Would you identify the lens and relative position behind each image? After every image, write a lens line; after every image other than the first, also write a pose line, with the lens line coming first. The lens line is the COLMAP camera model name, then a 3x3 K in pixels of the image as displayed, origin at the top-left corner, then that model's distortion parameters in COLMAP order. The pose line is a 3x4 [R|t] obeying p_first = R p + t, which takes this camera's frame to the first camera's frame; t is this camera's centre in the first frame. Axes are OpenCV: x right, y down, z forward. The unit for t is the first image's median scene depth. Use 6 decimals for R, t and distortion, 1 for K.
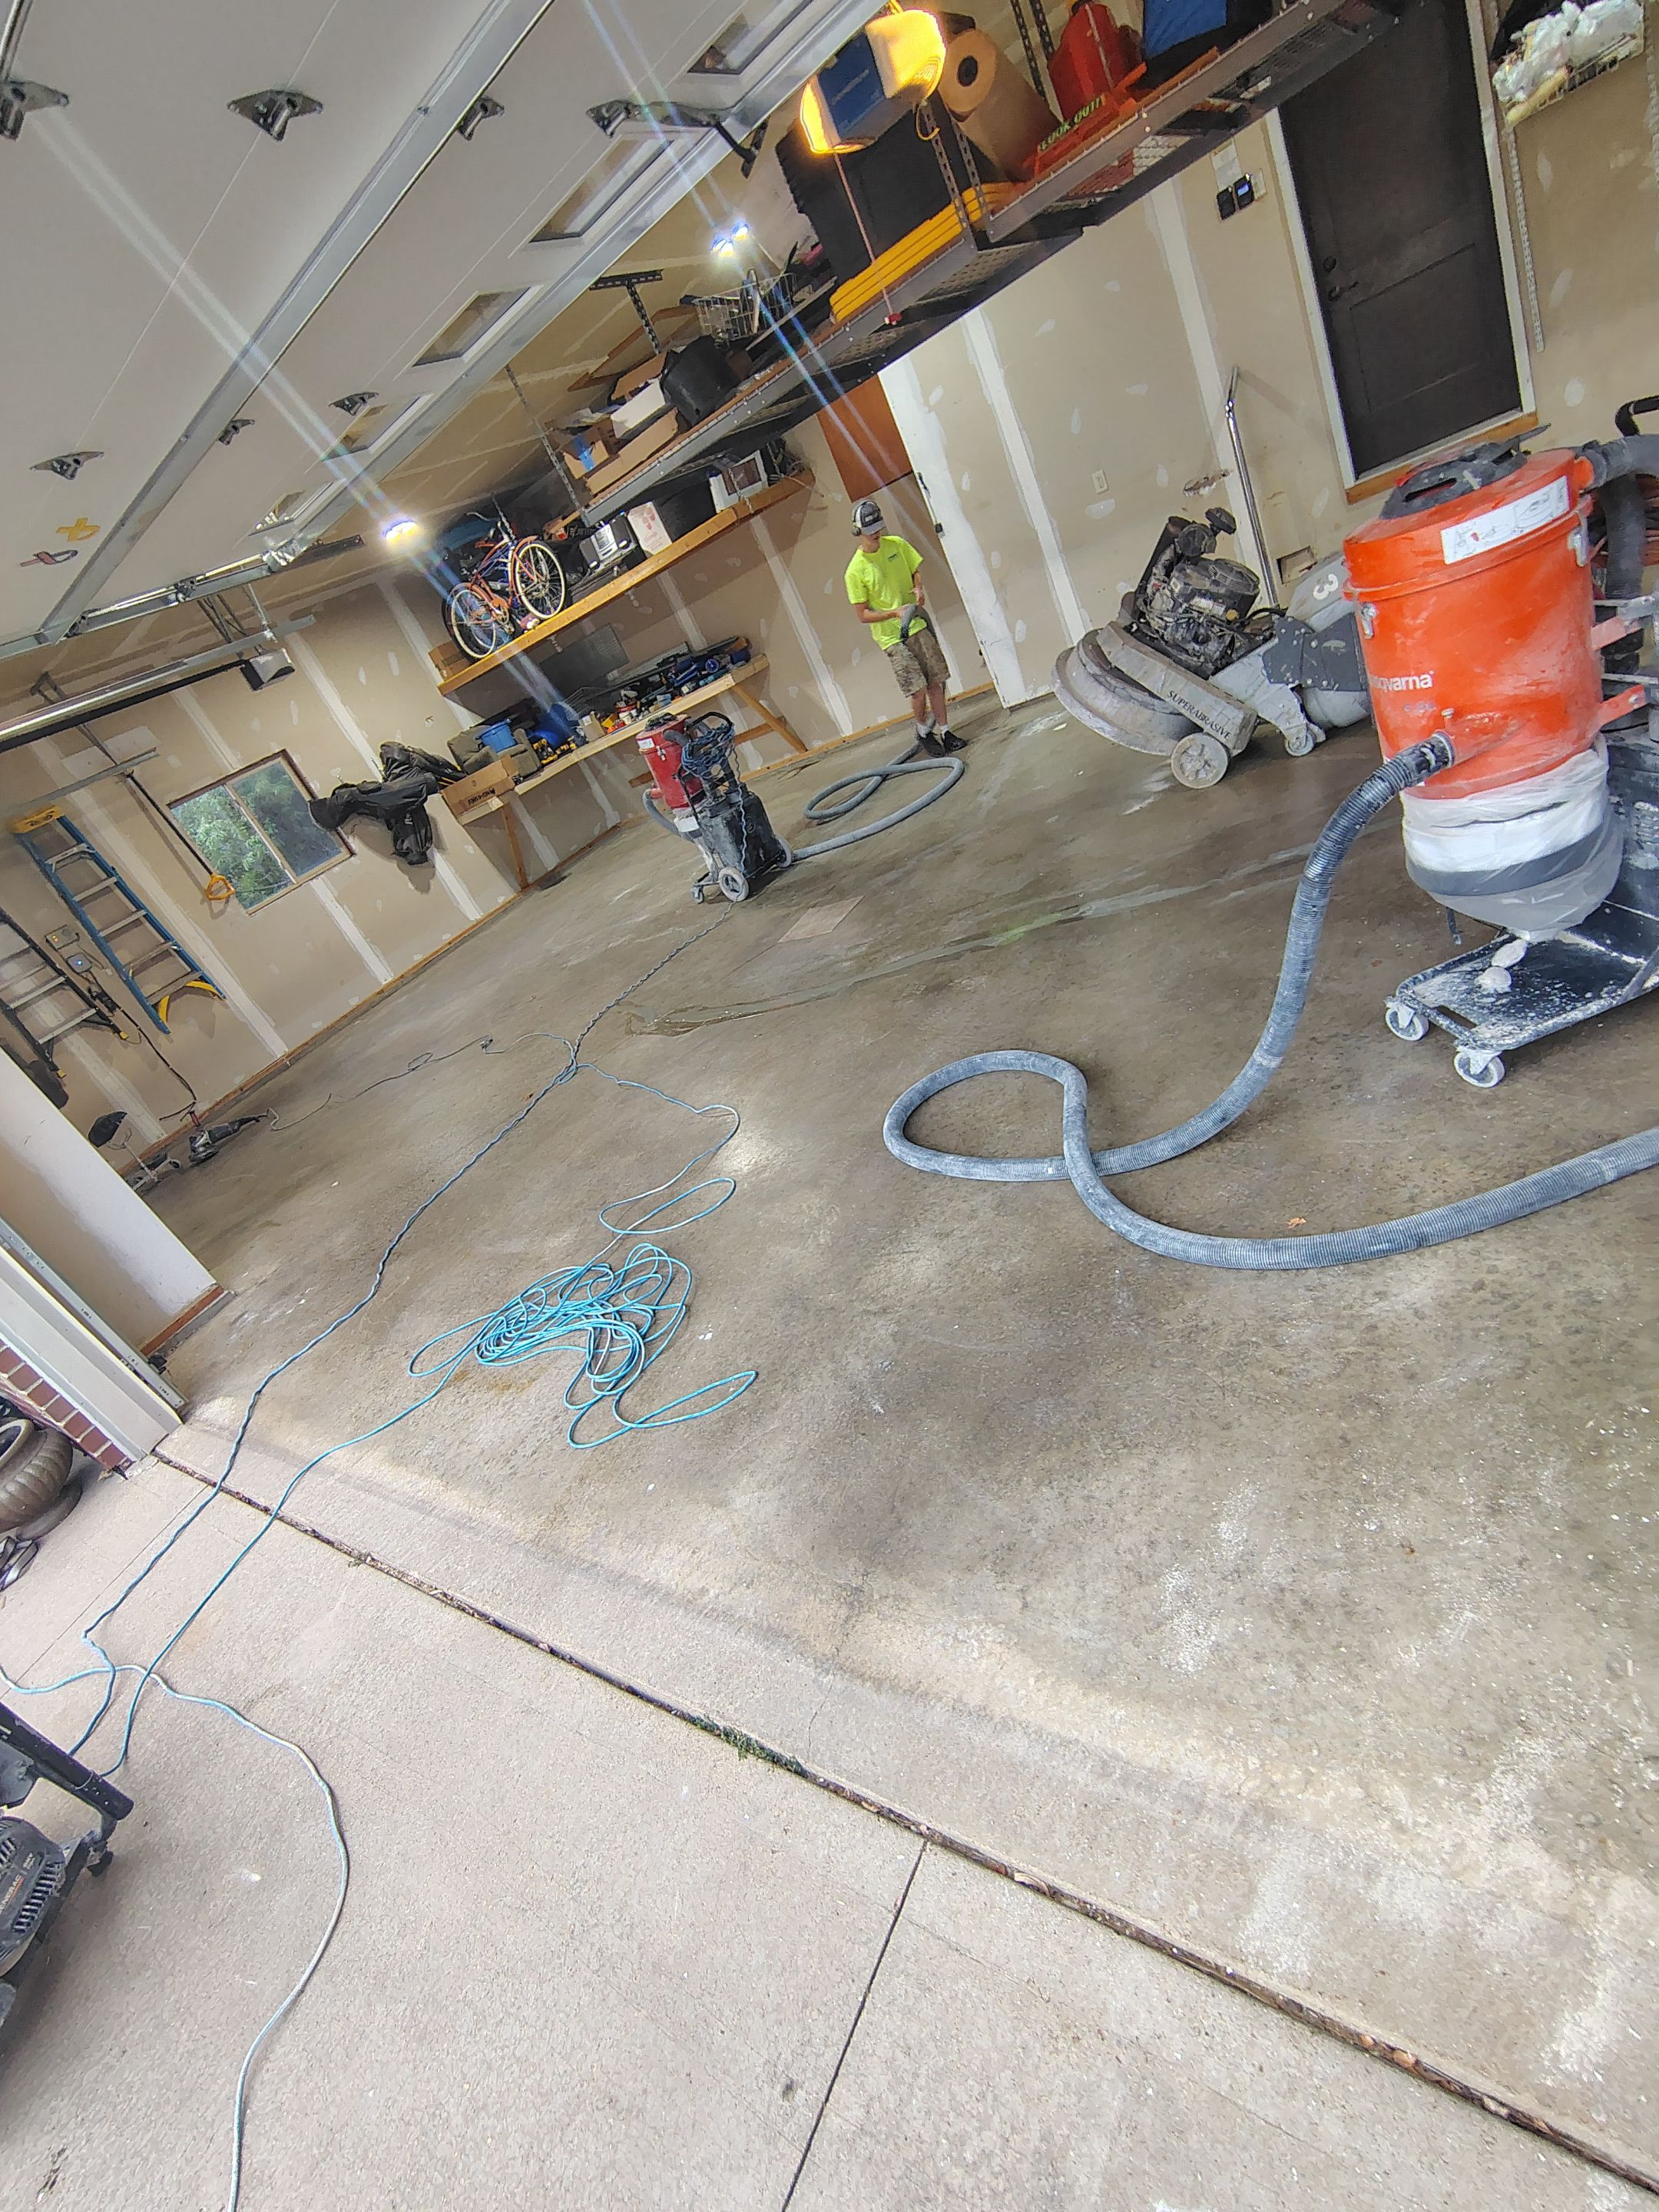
lens RADIAL K [[1005.0, 0, 835.4], [0, 1005.0, 1111.7], [0, 0, 1]] dist [-0.008522, 0.001469]
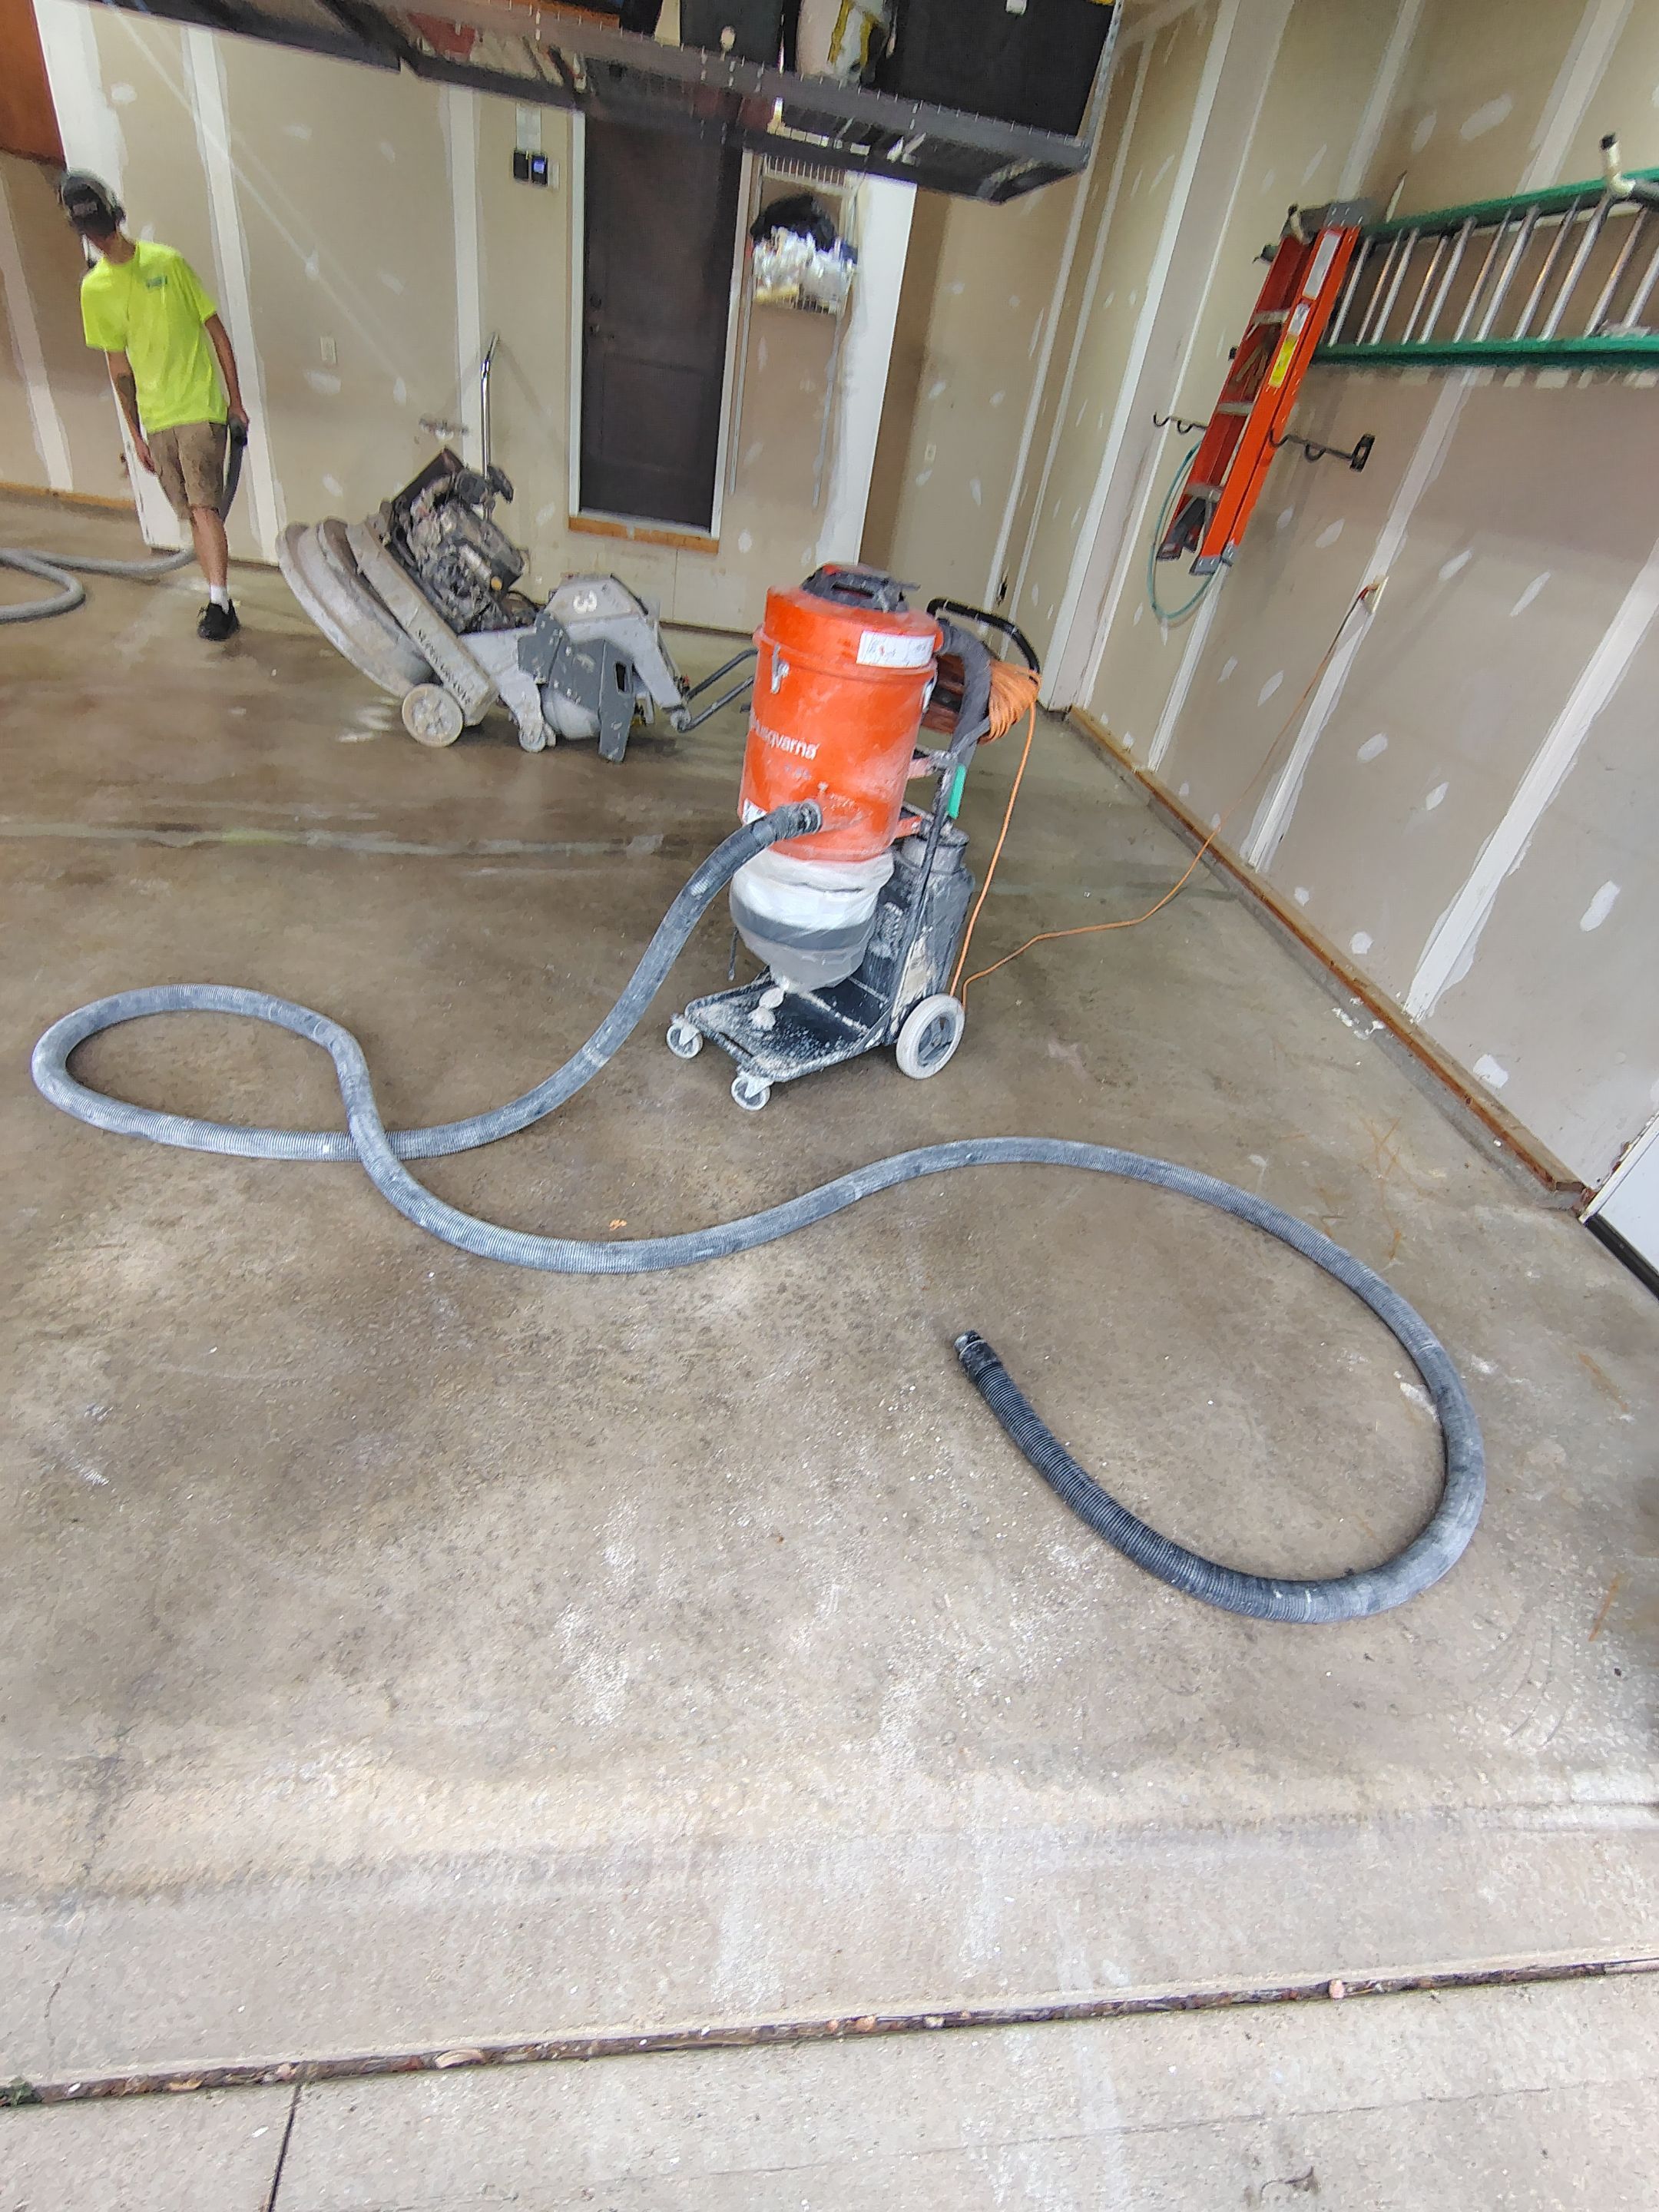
lens RADIAL K [[1013.8, 0, 820.5], [0, 1013.8, 1109.0], [0, 0, 1]] dist [-0.014183, 0.007270]
pose [[0.644485, 0.106626, 0.757146, -0.223531], [-0.125696, 0.991532, -0.032640, 0.003324], [-0.754215, -0.074134, 0.652430, 0.223391]]
